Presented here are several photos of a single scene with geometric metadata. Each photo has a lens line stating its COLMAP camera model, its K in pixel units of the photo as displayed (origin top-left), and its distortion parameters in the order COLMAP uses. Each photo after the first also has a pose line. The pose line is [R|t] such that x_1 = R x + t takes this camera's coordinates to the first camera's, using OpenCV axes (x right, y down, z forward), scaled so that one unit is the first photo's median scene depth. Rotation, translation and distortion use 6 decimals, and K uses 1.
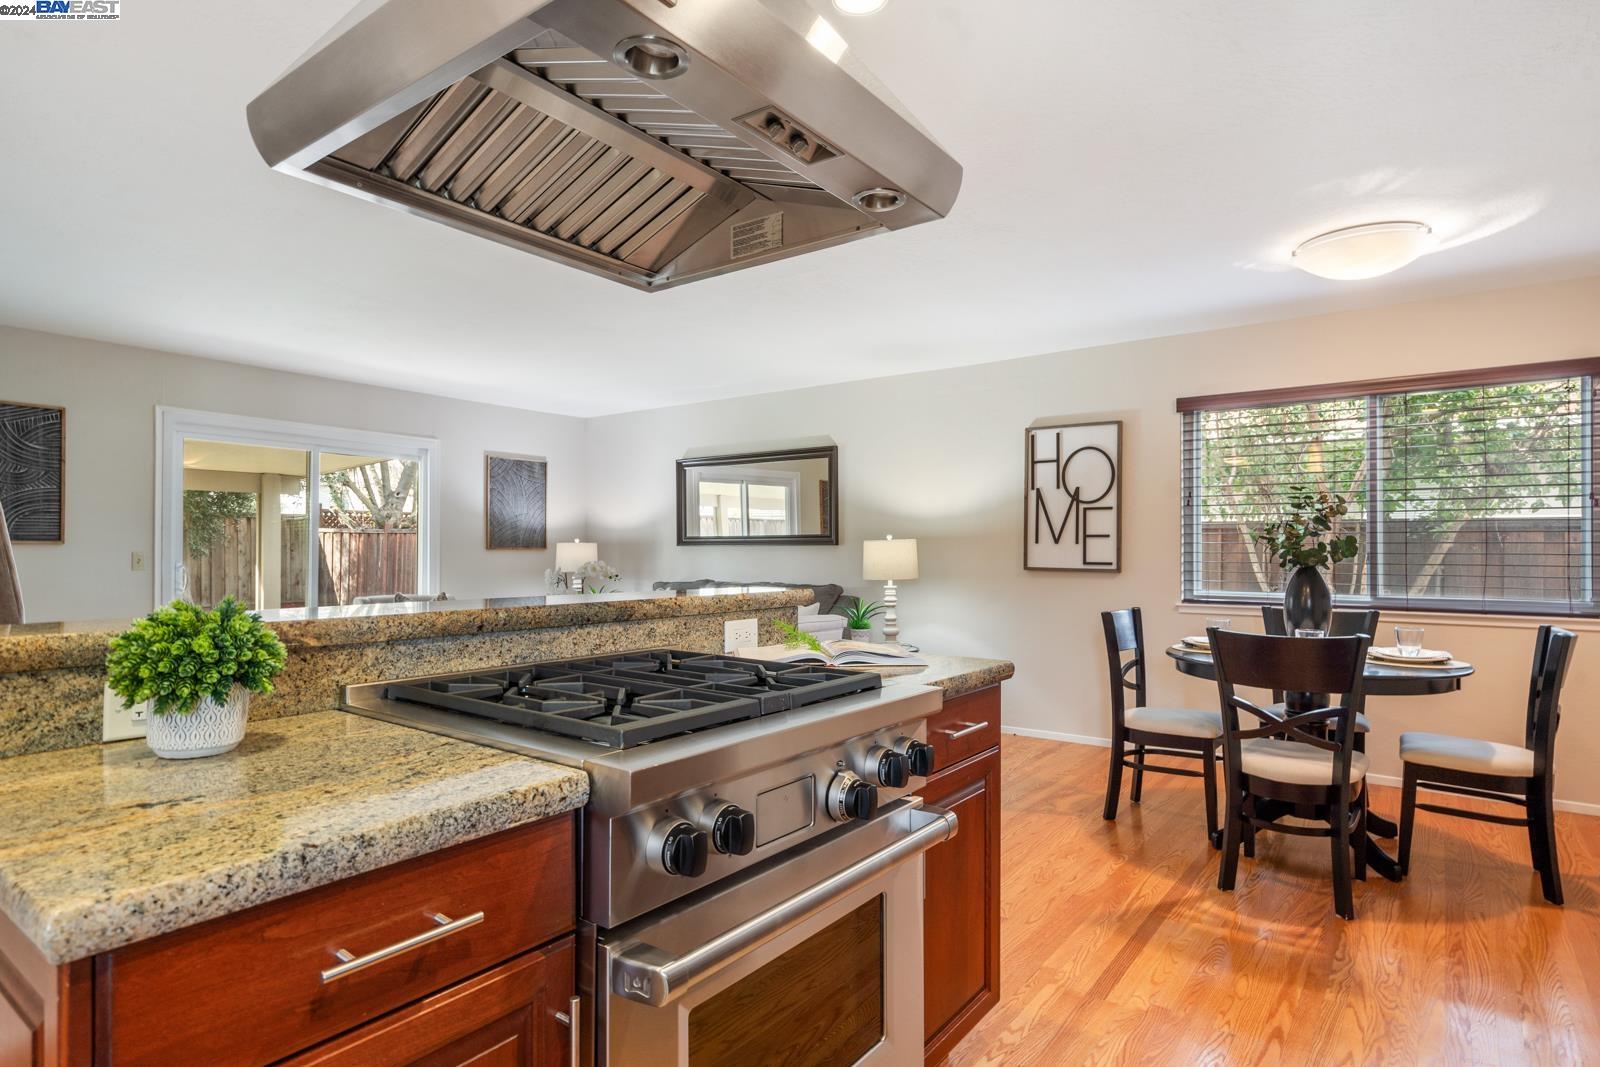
lens RADIAL K [[857.1, 0, 806.5], [0, 857.1, 546.6], [0, 0, 1]] dist [0.000745, -0.000378]
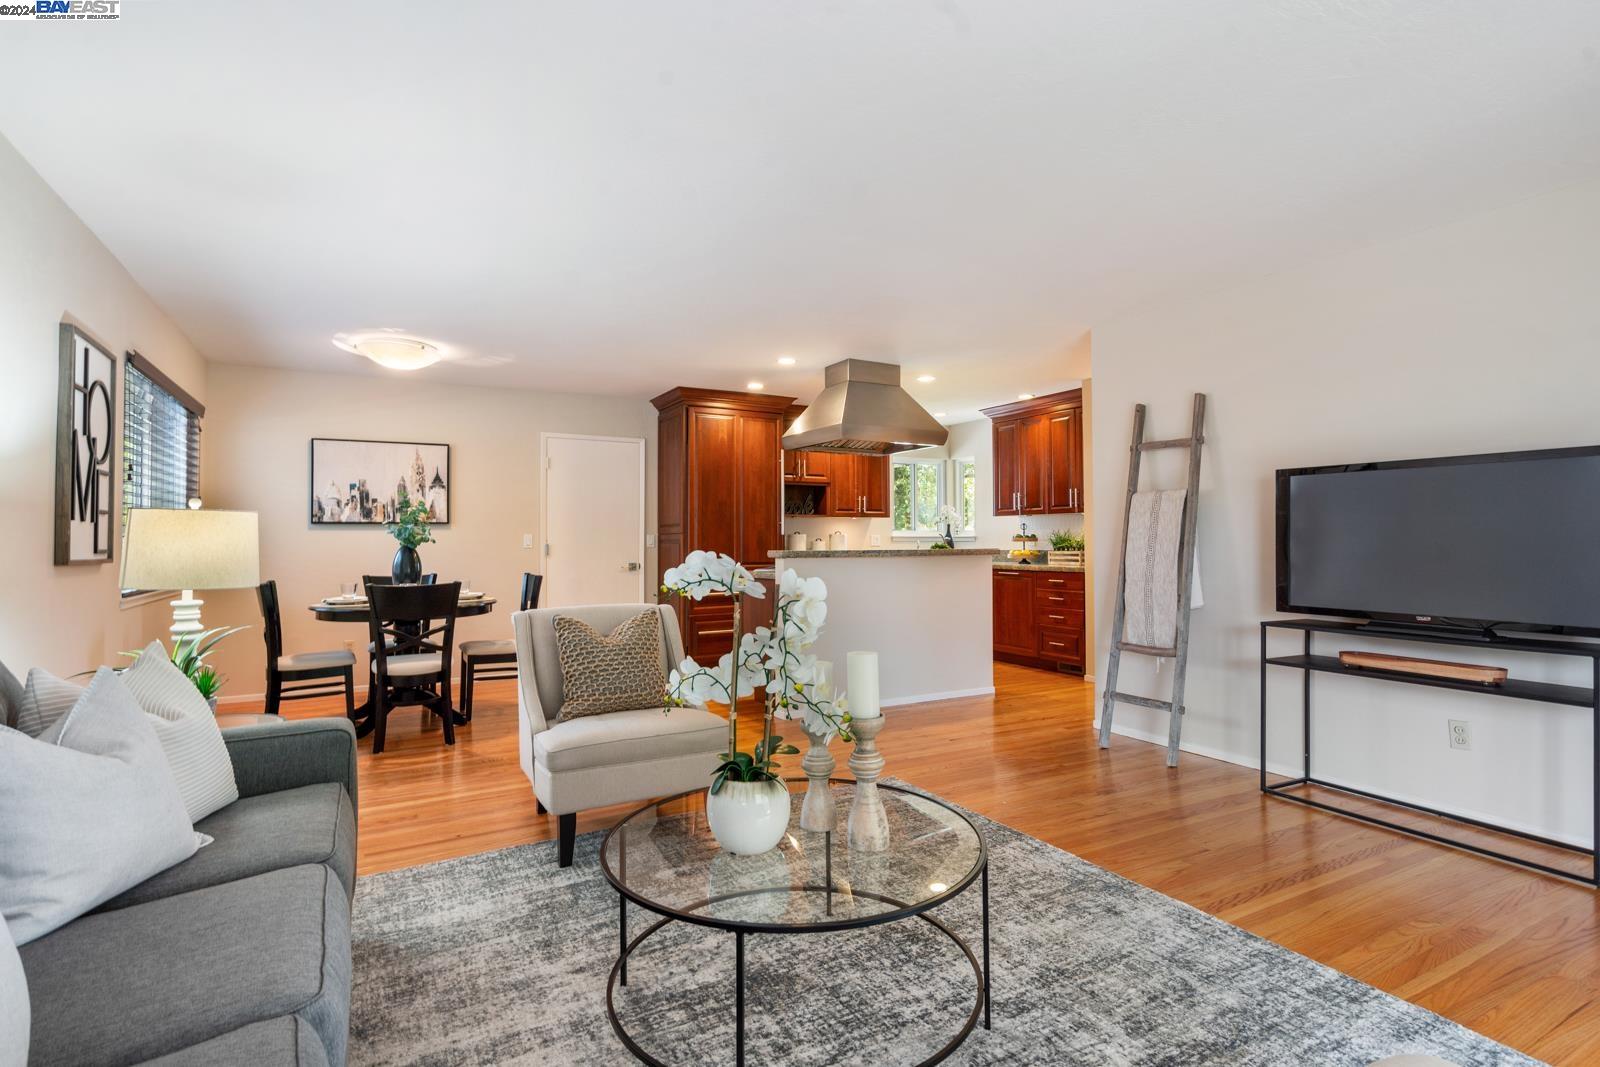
lens RADIAL K [[771.8, 0, 797.4], [0, 771.8, 529.6], [0, 0, 1]] dist [0.000869, 0.000483]
pose [[-0.905519, 0.006651, 0.424254, -0.420542], [-0.000415, 0.999863, -0.016560, 0.011921], [-0.424306, -0.015172, -0.905392, 1.266258]]
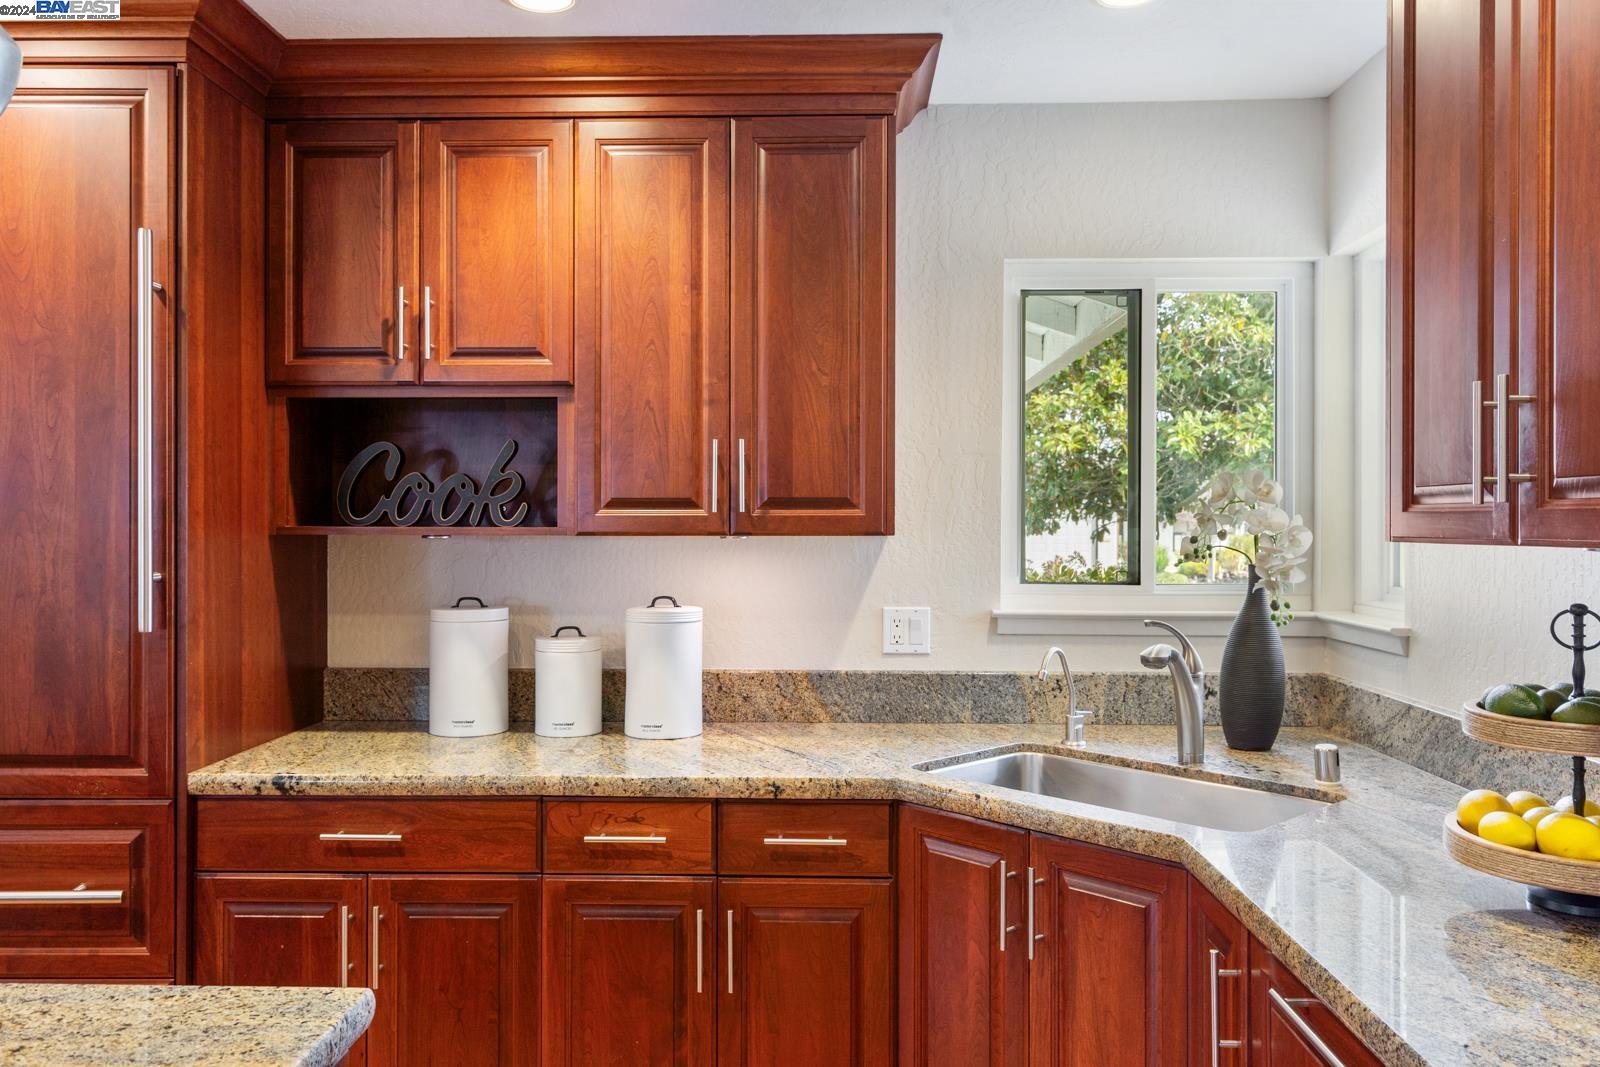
lens RADIAL K [[1207.2, 0, 807.3], [0, 1207.2, 525.6], [0, 0, 1]] dist [0.003535, 0.001577]
pose [[-0.570094, -0.005156, 0.821563, -0.333584], [-0.006139, 0.999979, 0.002016, -0.040154], [-0.821556, -0.003895, -0.570114, 0.175513]]
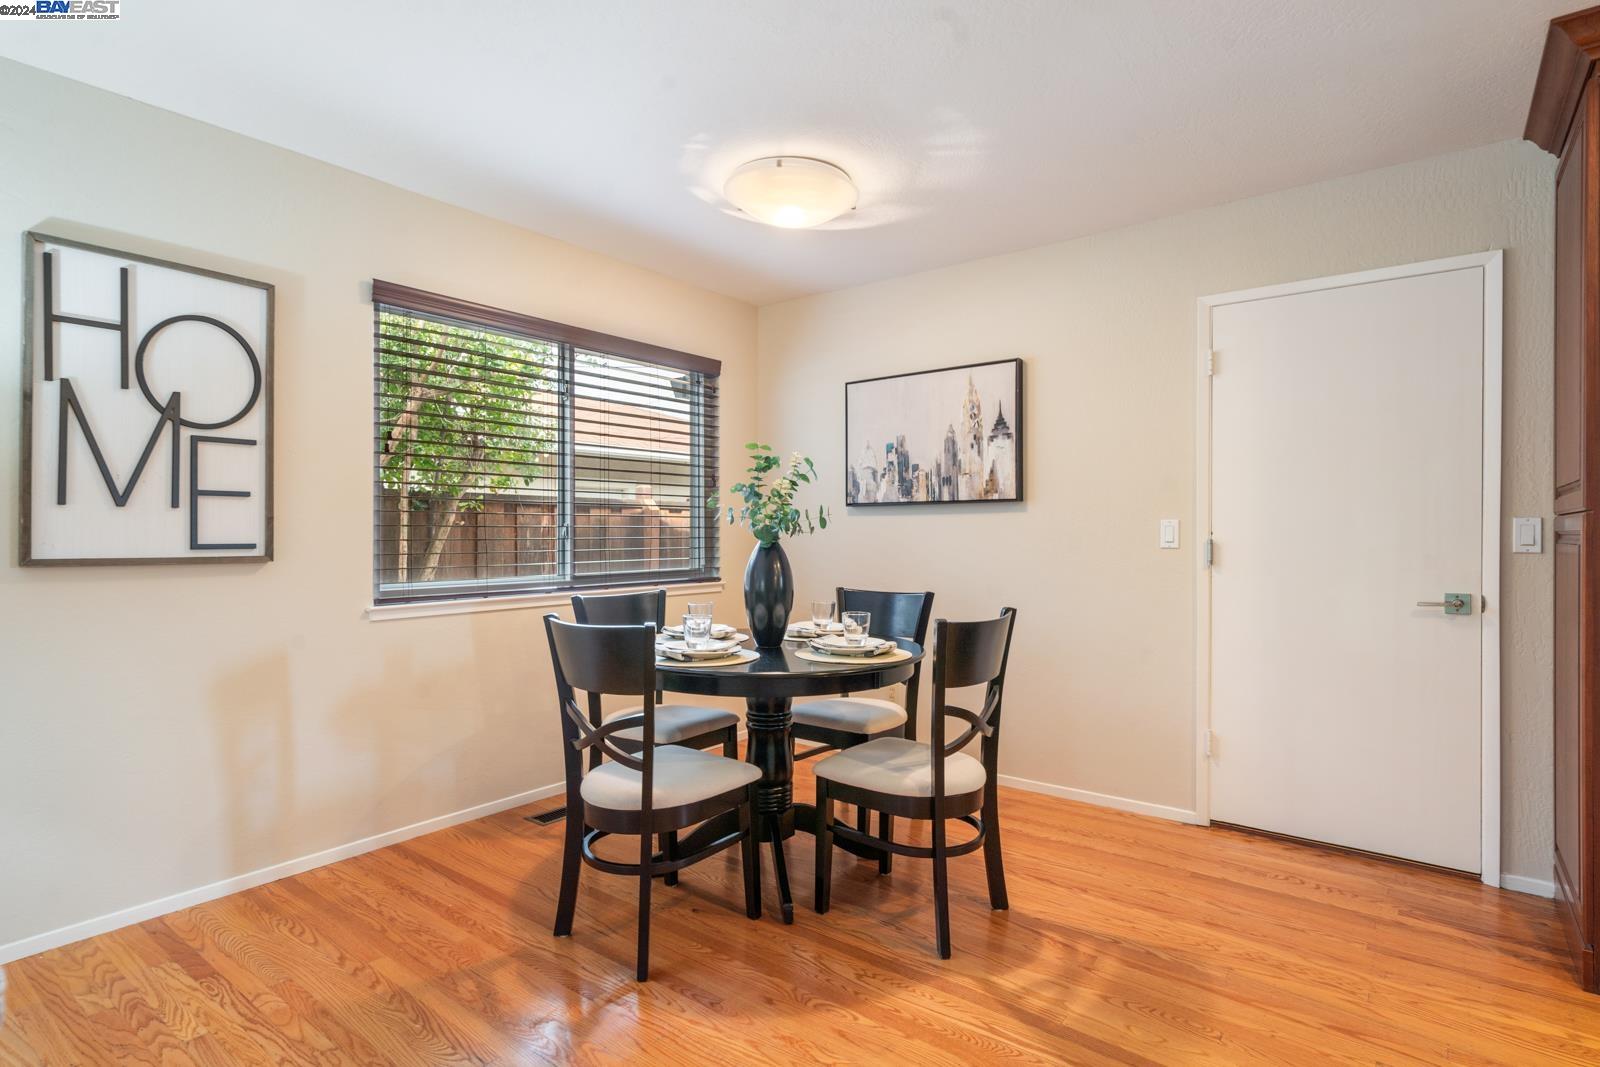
lens RADIAL K [[810.9, 0, 803.0], [0, 810.9, 530.0], [0, 0, 1]] dist [-0.001776, -0.000262]
pose [[0.023842, -0.003488, 0.999710, -0.136498], [-0.003983, 0.999986, 0.003584, 0.006289], [-0.999708, -0.004067, 0.023828, 0.609817]]
